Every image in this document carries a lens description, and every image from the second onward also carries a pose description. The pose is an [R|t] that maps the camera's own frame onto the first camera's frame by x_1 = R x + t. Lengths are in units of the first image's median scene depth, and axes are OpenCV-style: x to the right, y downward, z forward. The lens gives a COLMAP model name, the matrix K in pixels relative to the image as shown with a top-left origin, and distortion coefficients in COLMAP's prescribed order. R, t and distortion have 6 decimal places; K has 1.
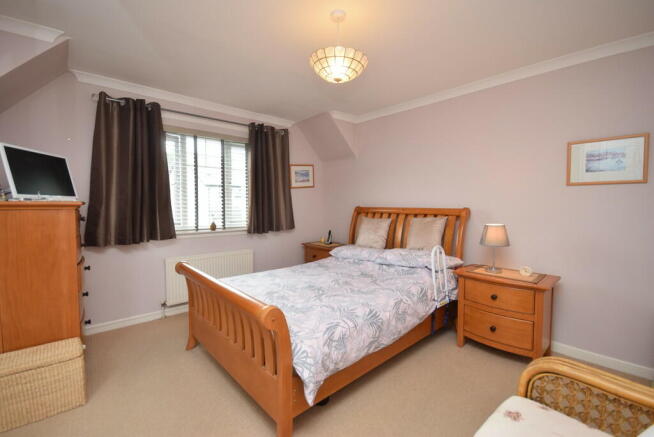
lens RADIAL K [[288.7, 0, 323.4], [0, 288.7, 217.9], [0, 0, 1]] dist [-0.001805, -0.000393]
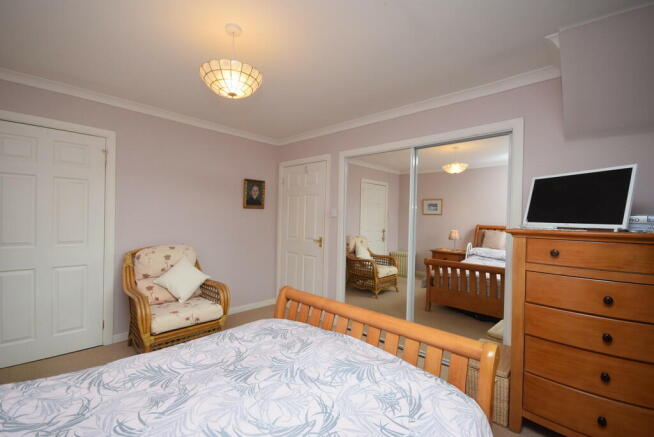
lens RADIAL K [[288.4, 0, 327.0], [0, 288.4, 218.5], [0, 0, 1]] dist [-0.001367, -0.000308]
pose [[-0.996190, -0.026590, -0.083054, -0.117075], [-0.031688, 0.997655, 0.060674, -0.081968], [0.081245, 0.063074, -0.994696, 1.205966]]
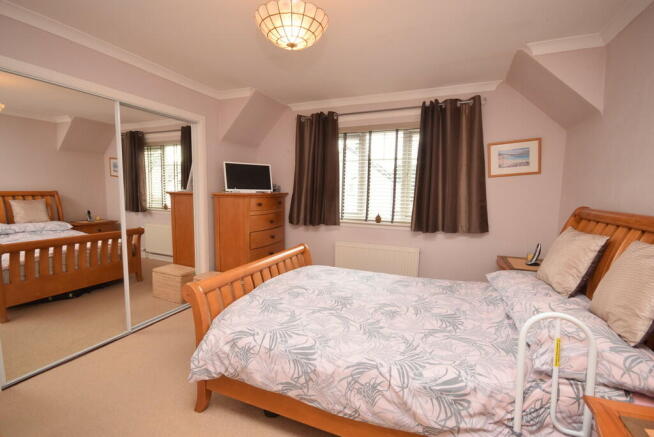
lens RADIAL K [[288.7, 0, 323.4], [0, 288.7, 217.9], [0, 0, 1]] dist [-0.001805, -0.000393]
pose [[0.425438, 0.087261, -0.900771, 0.511859], [-0.059160, 0.995893, 0.068535, -0.035714], [0.903052, 0.024133, 0.428853, 0.449841]]
